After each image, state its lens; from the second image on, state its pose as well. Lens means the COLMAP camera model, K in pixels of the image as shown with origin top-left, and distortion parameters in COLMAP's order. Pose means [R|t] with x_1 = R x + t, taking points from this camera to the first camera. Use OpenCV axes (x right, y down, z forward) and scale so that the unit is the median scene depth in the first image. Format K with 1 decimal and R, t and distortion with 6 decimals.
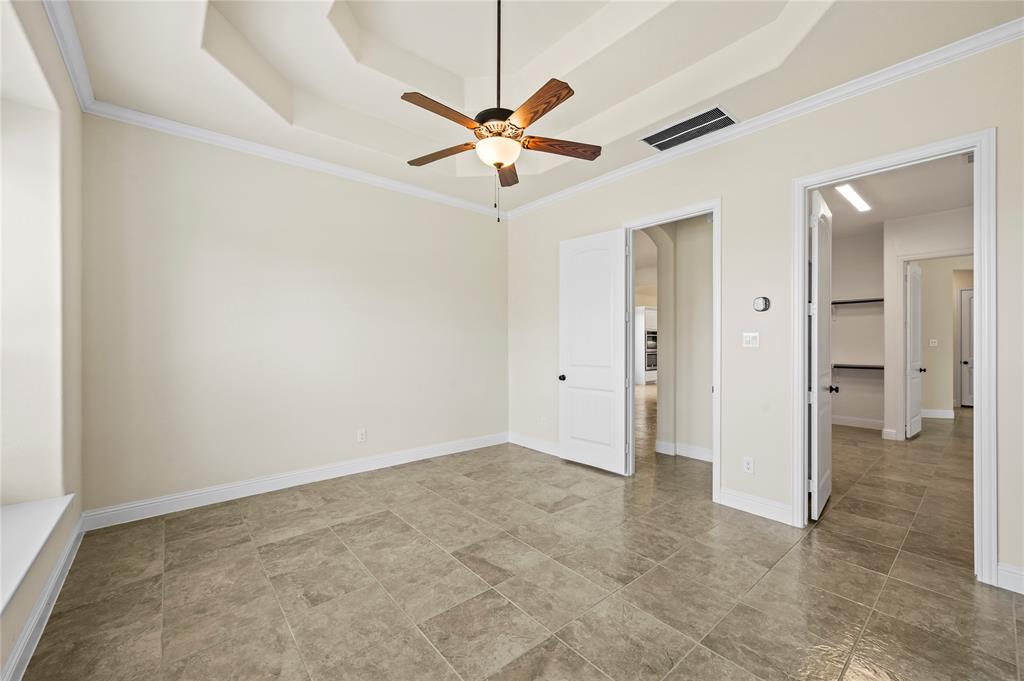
lens RADIAL K [[404.4, 0, 512.9], [0, 404.4, 341.1], [0, 0, 1]] dist [-0.000276, 0.000050]
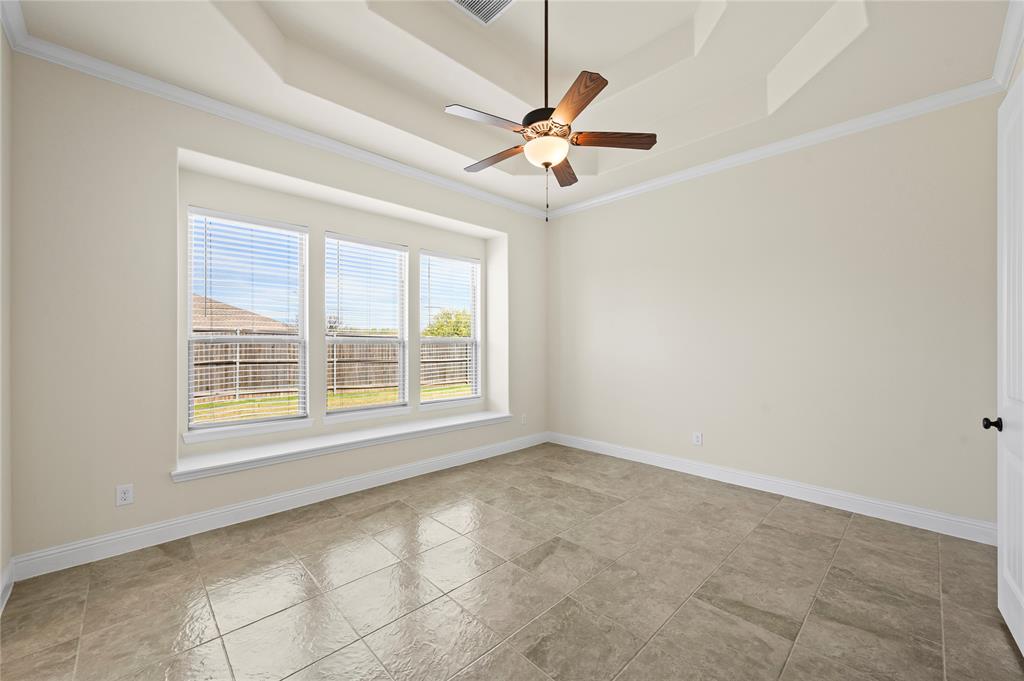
lens RADIAL K [[404.4, 0, 512.9], [0, 404.4, 341.1], [0, 0, 1]] dist [-0.000276, 0.000050]
pose [[0.065716, 0.000198, -0.997838, 0.826526], [0.003783, 0.999993, 0.000448, 0.000893], [0.997831, -0.003805, 0.065715, 0.731286]]
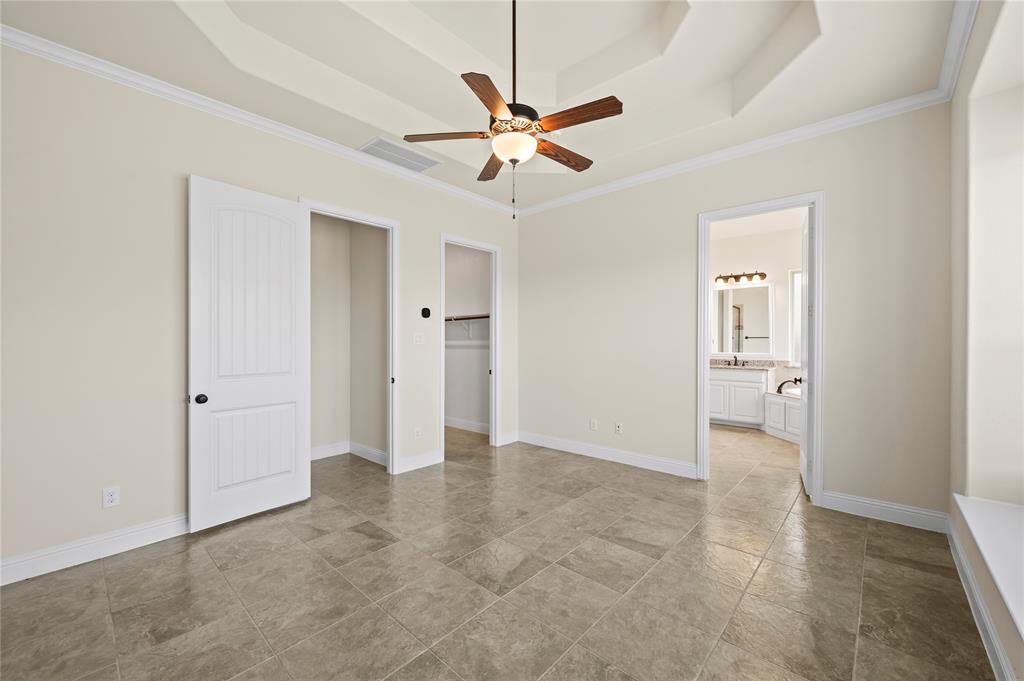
lens RADIAL K [[404.4, 0, 512.9], [0, 404.4, 341.1], [0, 0, 1]] dist [-0.000276, 0.000050]
pose [[-0.129605, -0.000191, 0.991566, -0.875390], [-0.000280, 1.000000, 0.000156, 0.004383], [-0.991566, -0.000257, -0.129605, 0.974252]]
